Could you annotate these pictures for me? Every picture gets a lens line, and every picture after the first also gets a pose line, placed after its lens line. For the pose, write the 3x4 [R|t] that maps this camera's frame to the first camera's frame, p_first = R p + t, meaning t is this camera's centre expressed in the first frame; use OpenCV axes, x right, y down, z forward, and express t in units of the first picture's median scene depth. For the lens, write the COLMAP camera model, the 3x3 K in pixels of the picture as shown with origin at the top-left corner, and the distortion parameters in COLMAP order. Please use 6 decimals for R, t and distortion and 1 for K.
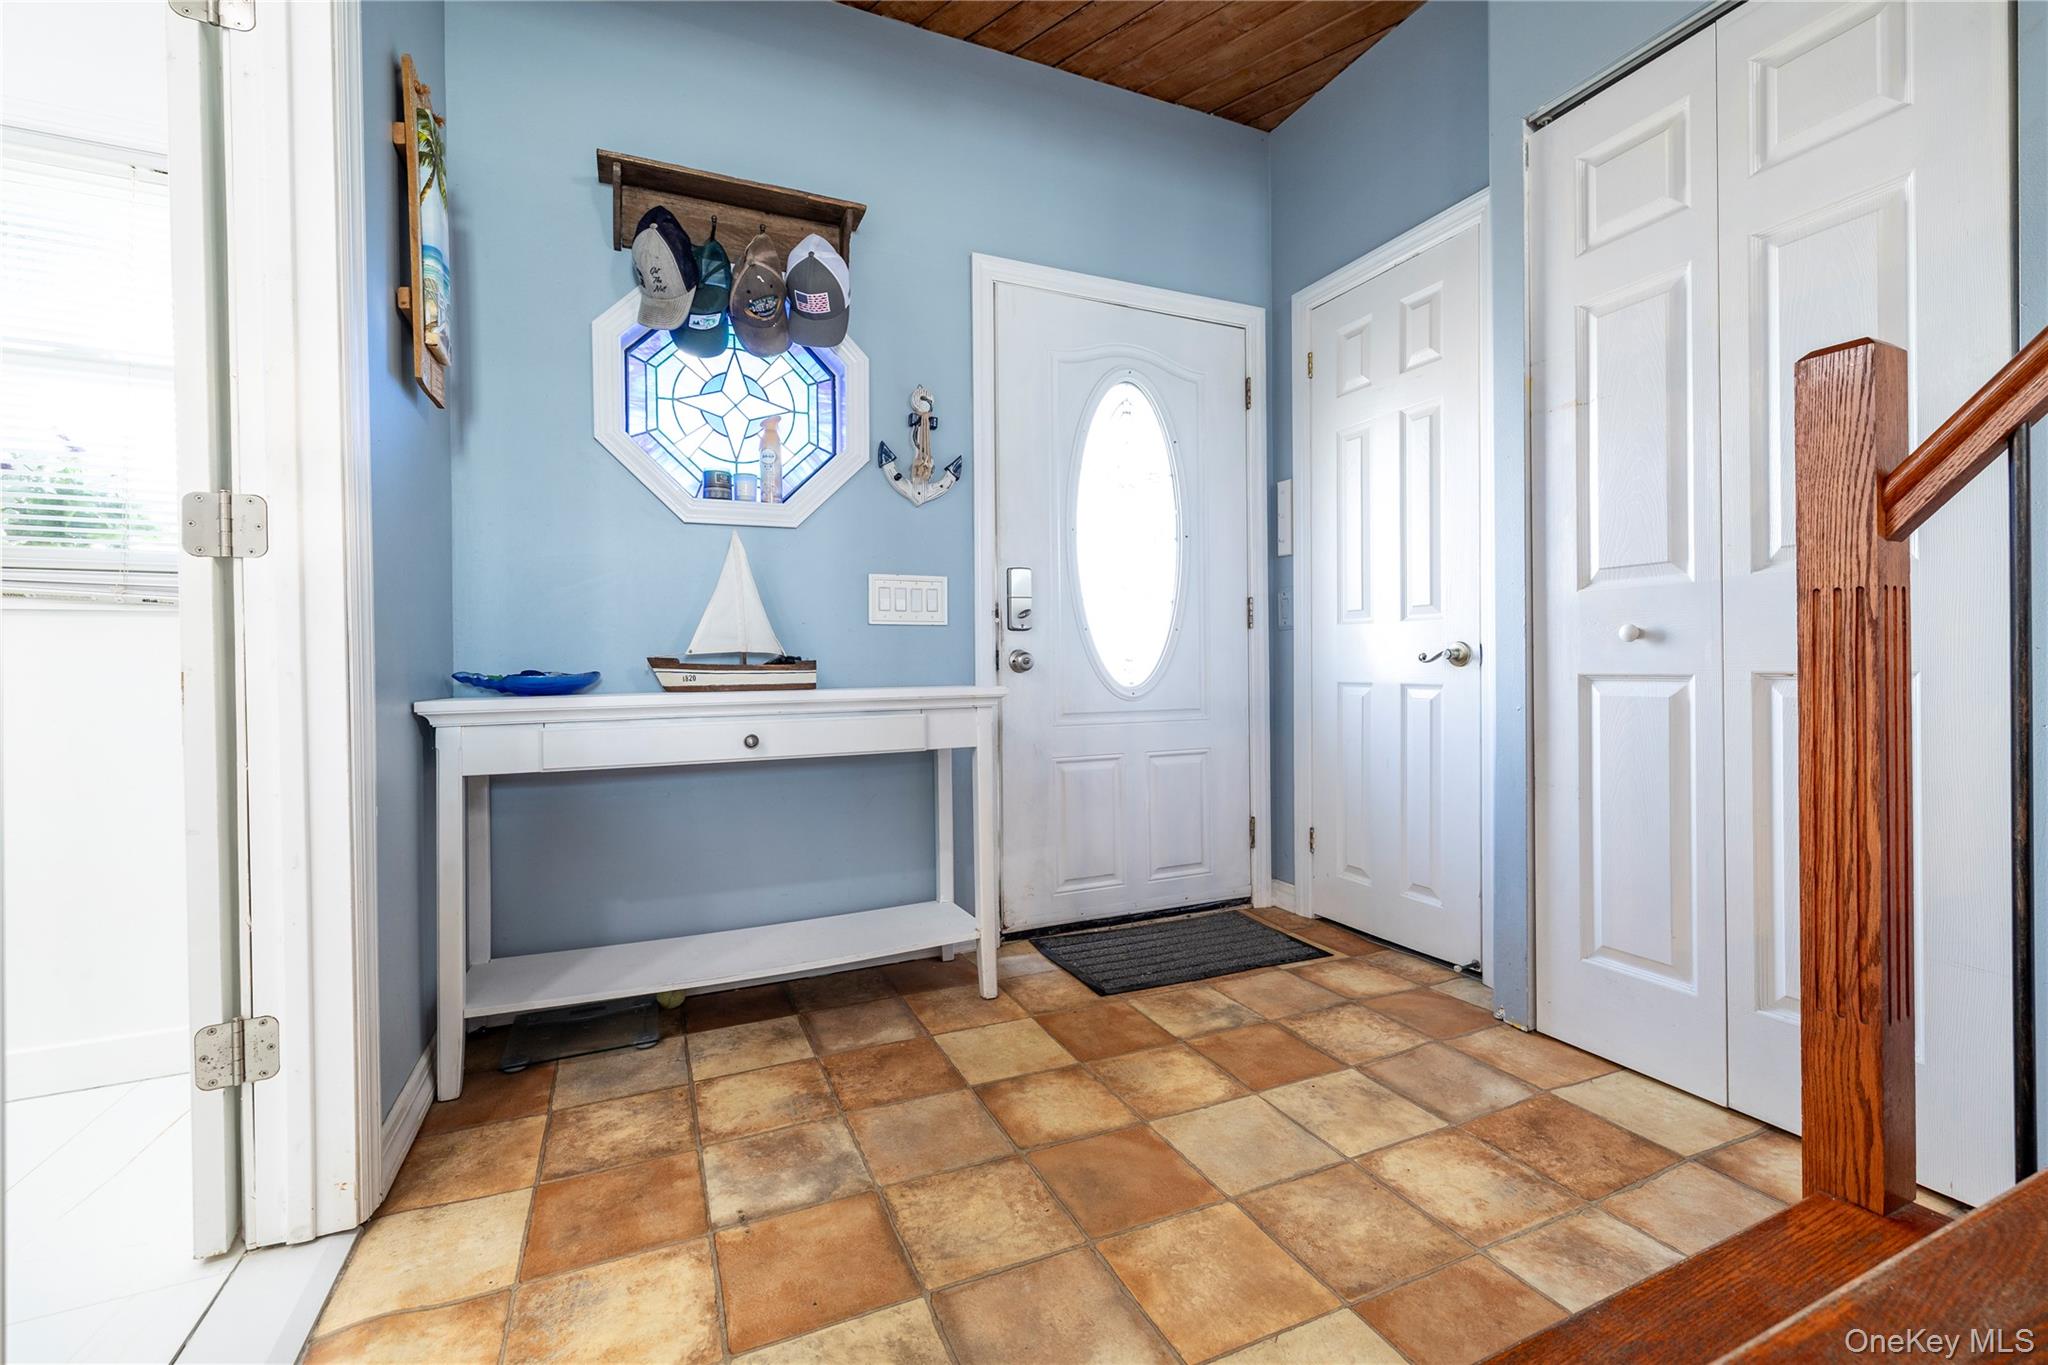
lens RADIAL K [[862.3, 0, 1030.5], [0, 862.3, 672.8], [0, 0, 1]] dist [-0.000724, -0.000082]
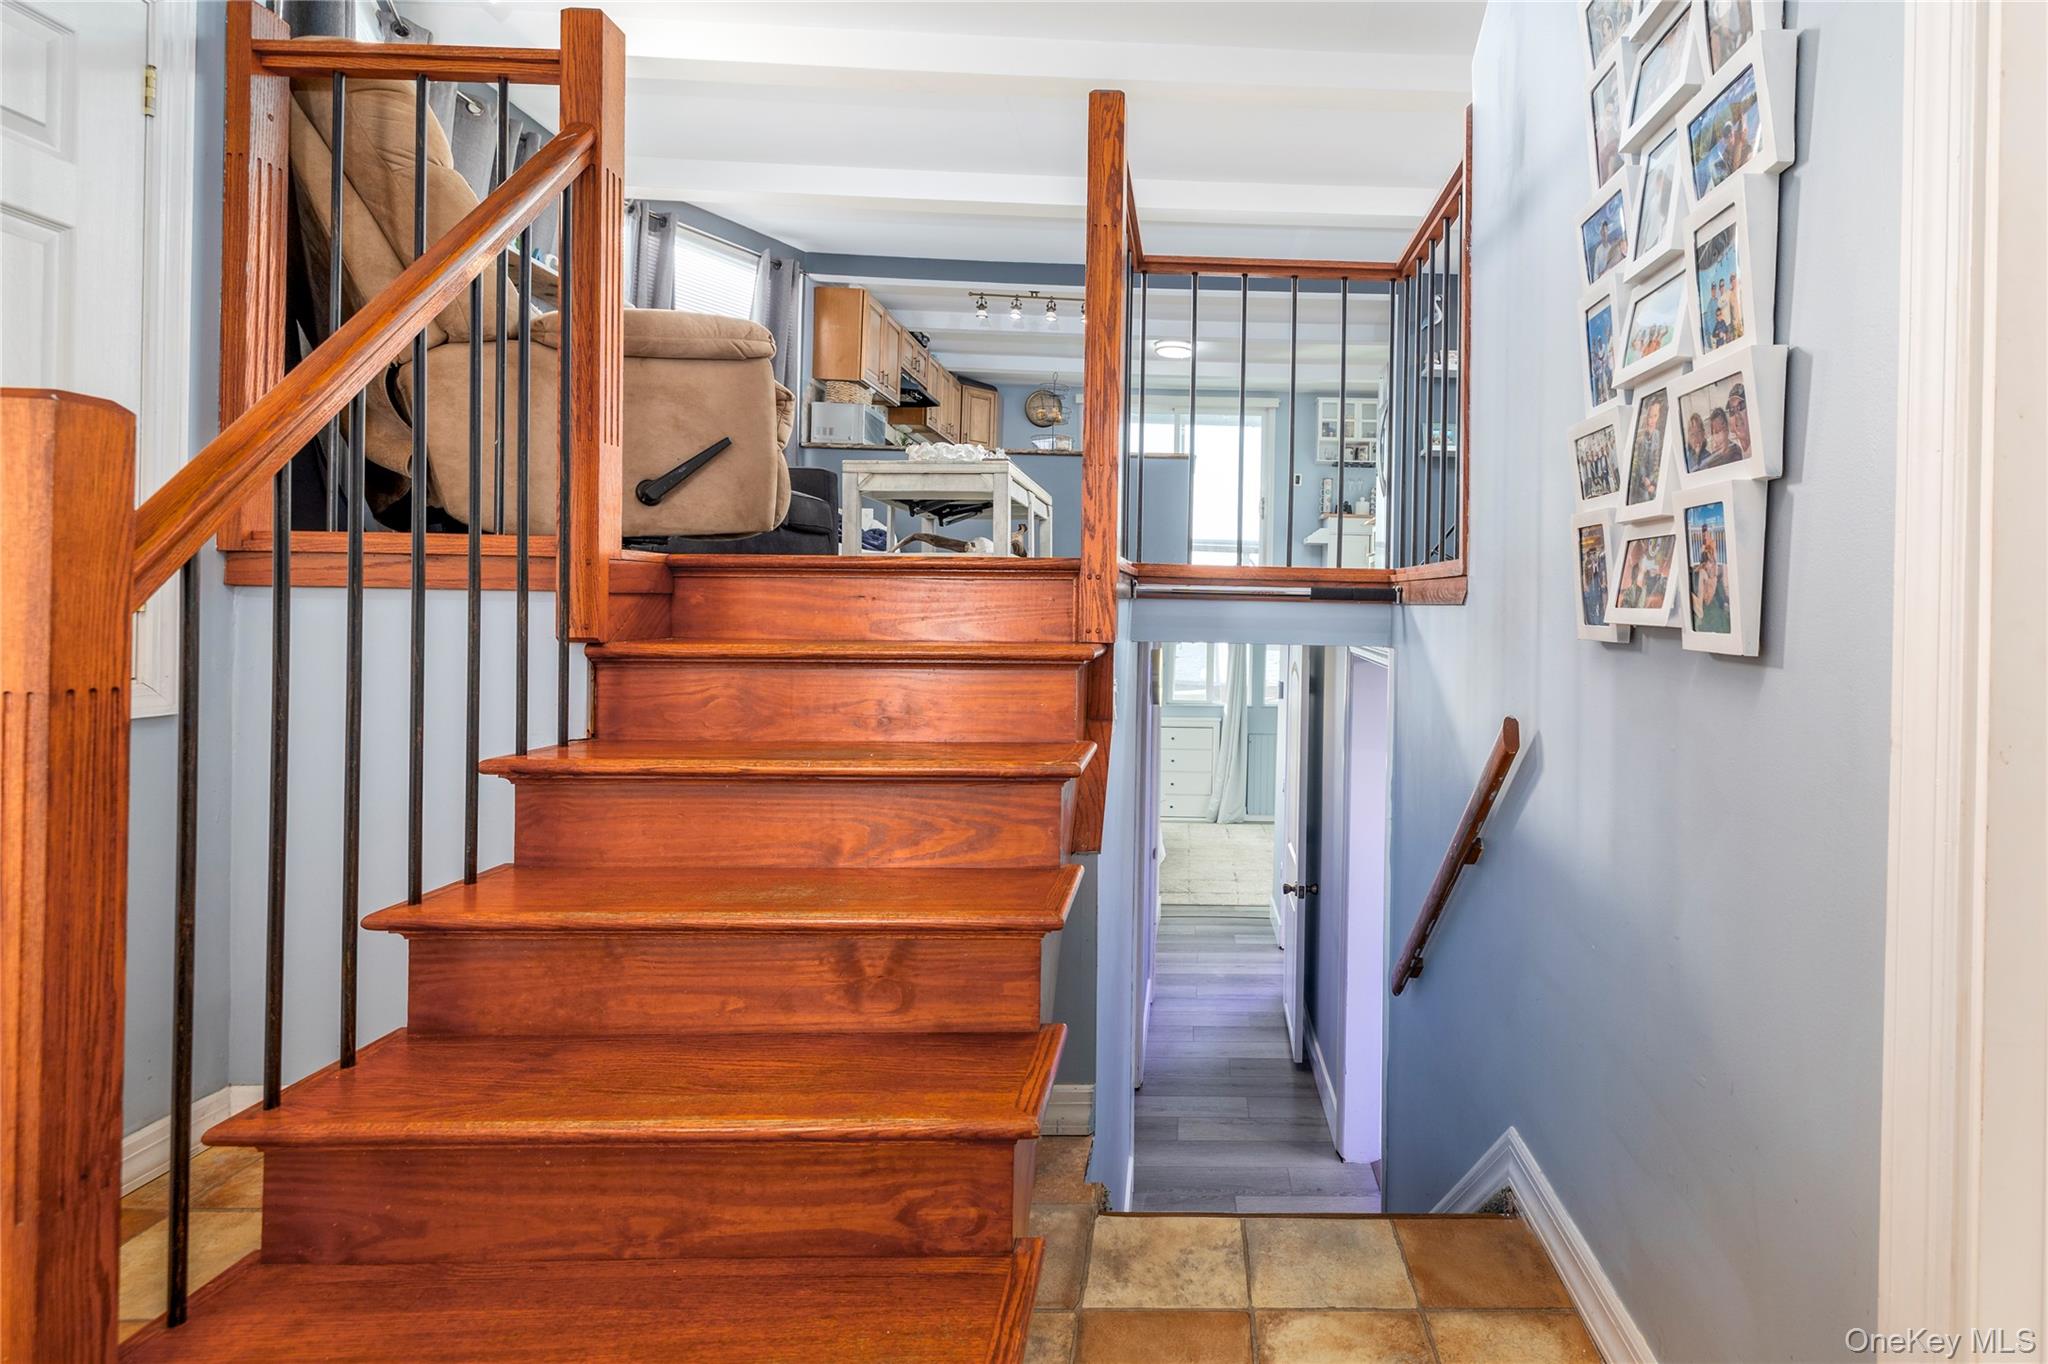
lens RADIAL K [[1055.3, 0, 1038.3], [0, 1055.3, 619.3], [0, 0, 1]] dist [0.000468, 0.002764]
pose [[-0.926562, -0.008511, 0.376045, -0.166105], [-0.003299, 0.999889, 0.014502, -0.100135], [-0.376127, 0.012196, -0.926488, 0.876482]]
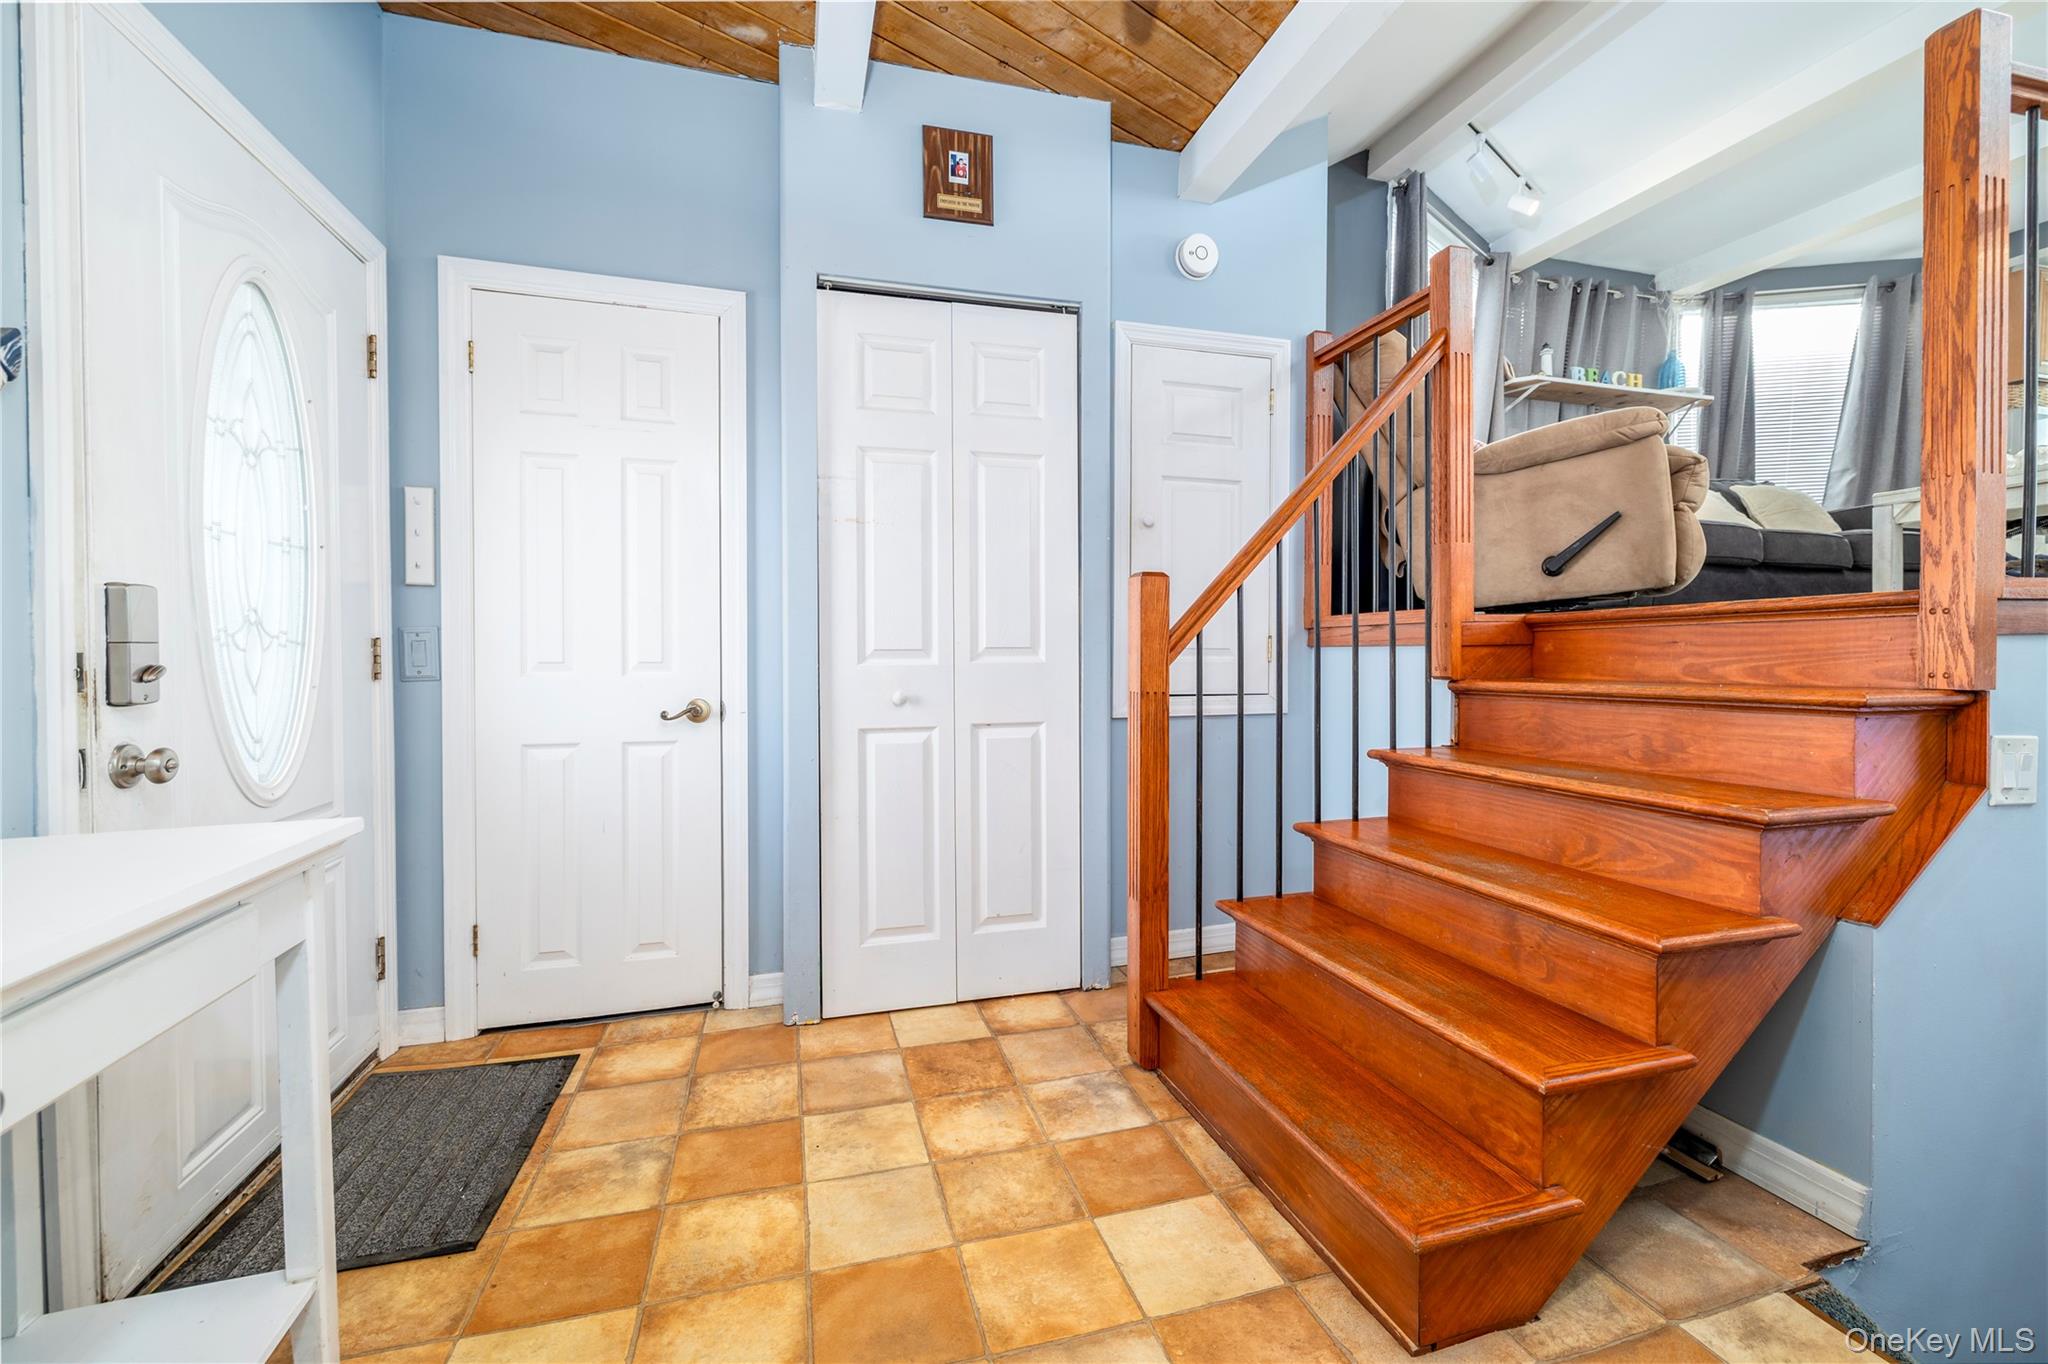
lens RADIAL K [[862.3, 0, 1031.8], [0, 862.3, 668.9], [0, 0, 1]] dist [-0.000724, -0.000082]
pose [[0.139013, -0.008498, 0.990254, -0.613698], [0.012470, 0.999899, 0.006830, -0.093637], [-0.990212, 0.011399, 0.139105, 0.549021]]
